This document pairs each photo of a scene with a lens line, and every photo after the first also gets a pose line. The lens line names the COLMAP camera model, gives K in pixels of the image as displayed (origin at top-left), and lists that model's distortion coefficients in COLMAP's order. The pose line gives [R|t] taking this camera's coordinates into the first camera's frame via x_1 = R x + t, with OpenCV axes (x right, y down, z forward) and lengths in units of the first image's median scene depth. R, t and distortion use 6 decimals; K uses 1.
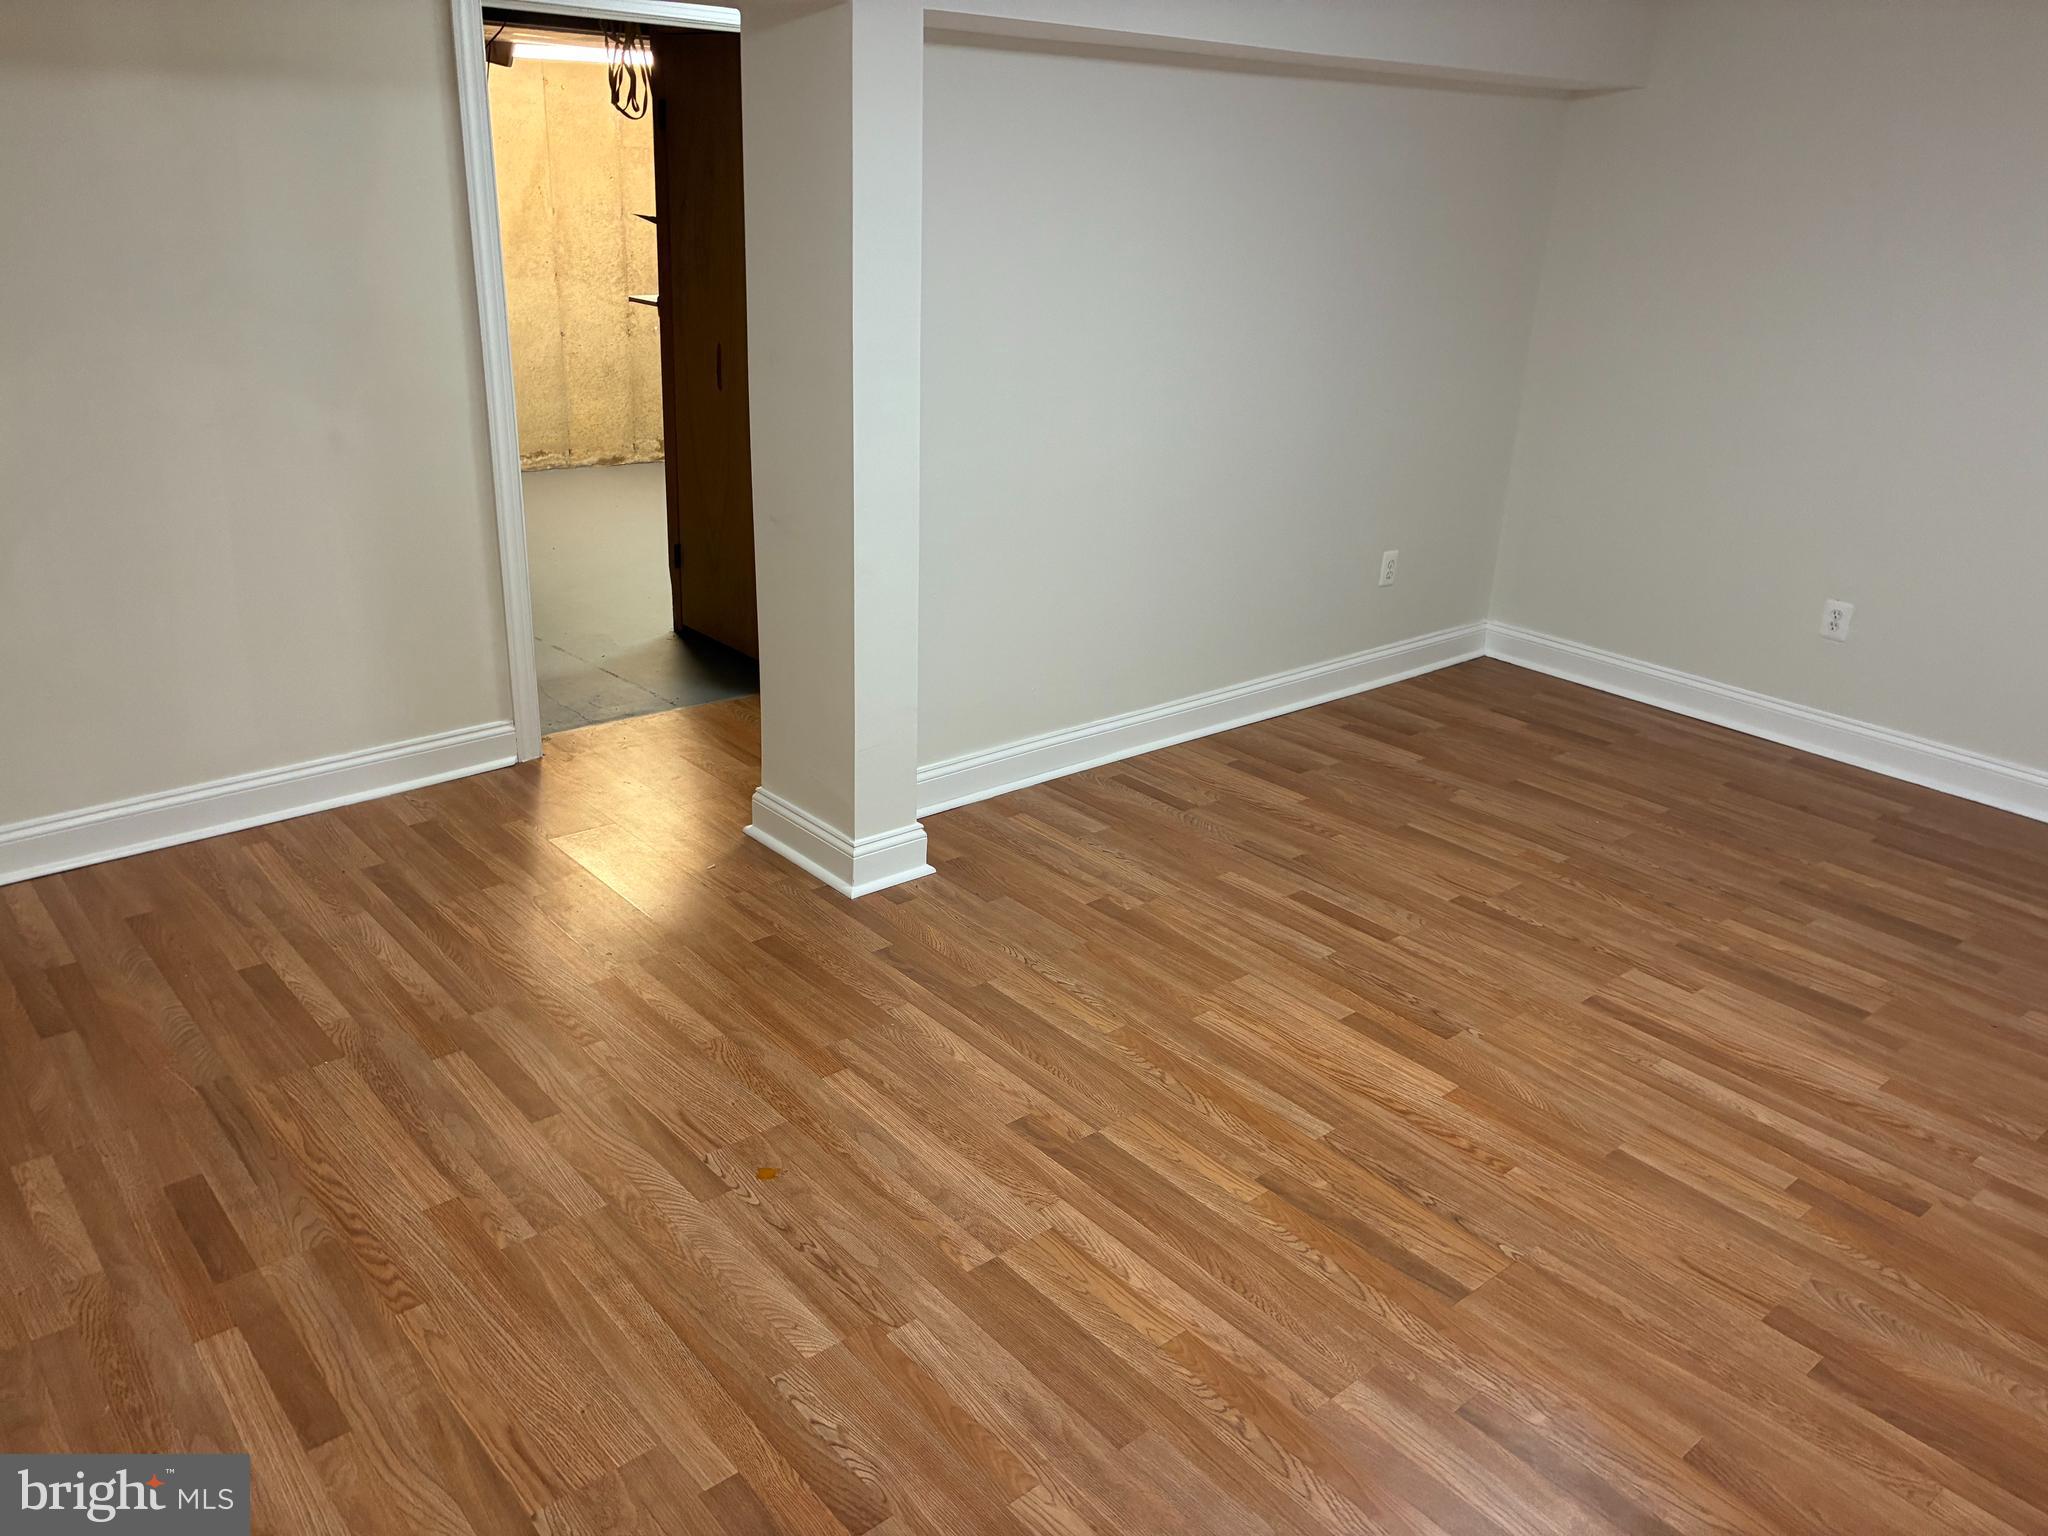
lens RADIAL K [[1529.9, 0, 1010.7], [0, 1529.9, 769.0], [0, 0, 1]] dist [0.042836, -0.056542]
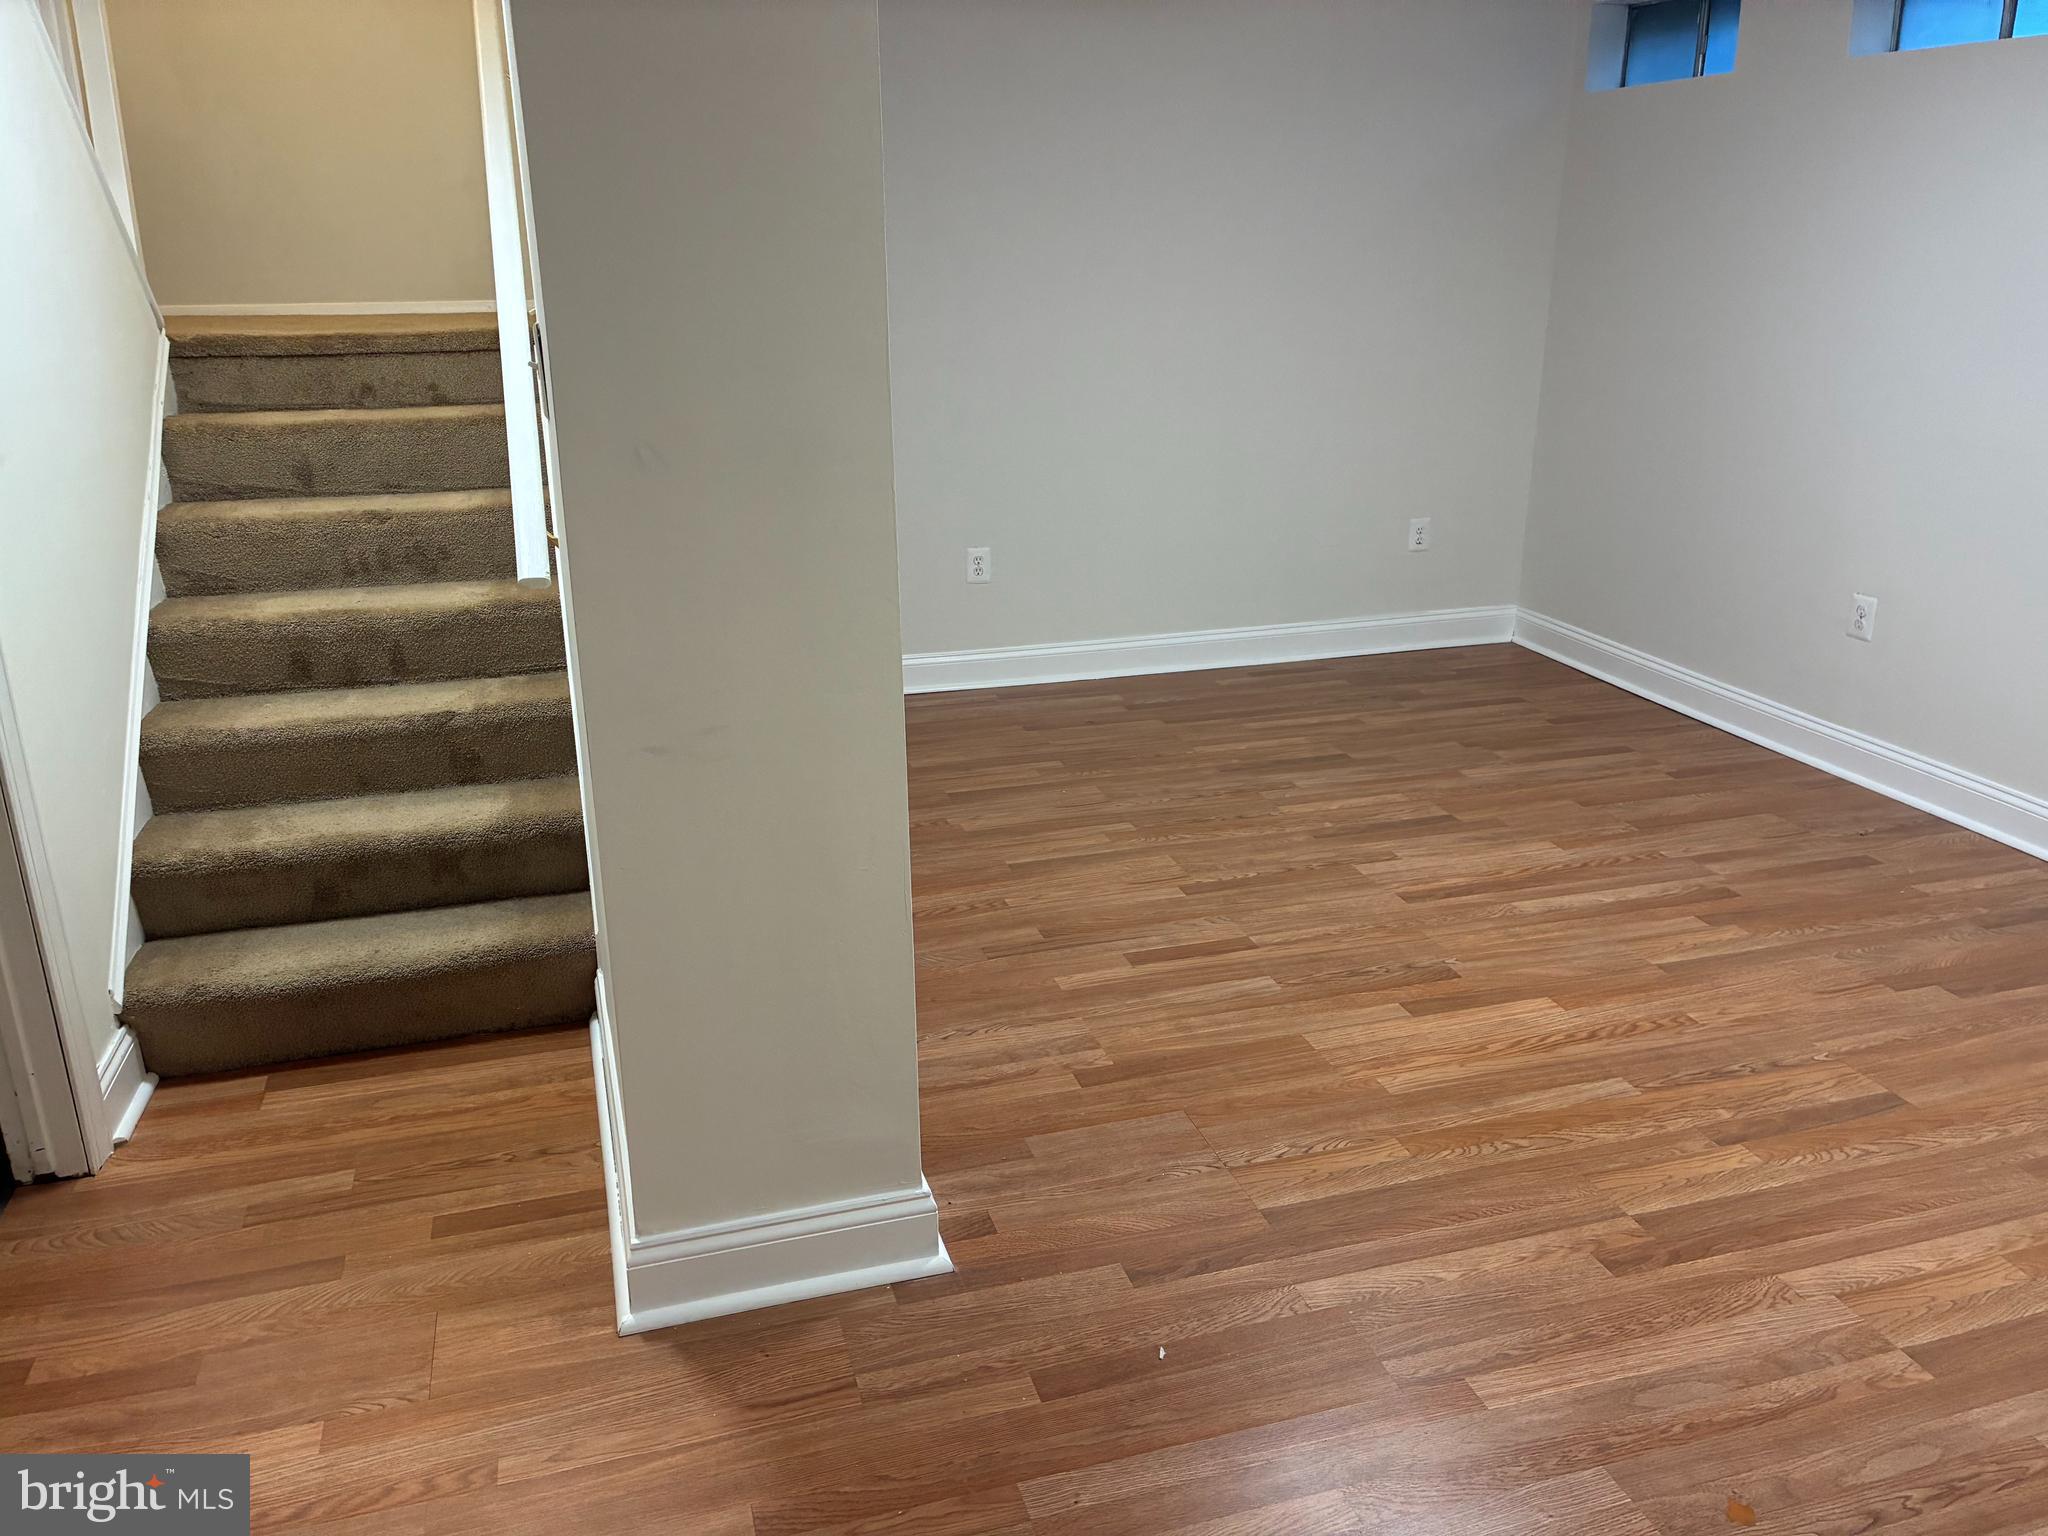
lens RADIAL K [[1529.9, 0, 1024.1], [0, 1529.9, 764.3], [0, 0, 1]] dist [0.042836, -0.056542]
pose [[0.403204, -0.334022, 0.851972, -0.633544], [0.357191, 0.914599, 0.189532, -0.241236], [-0.842521, 0.227897, 0.488080, 0.707127]]
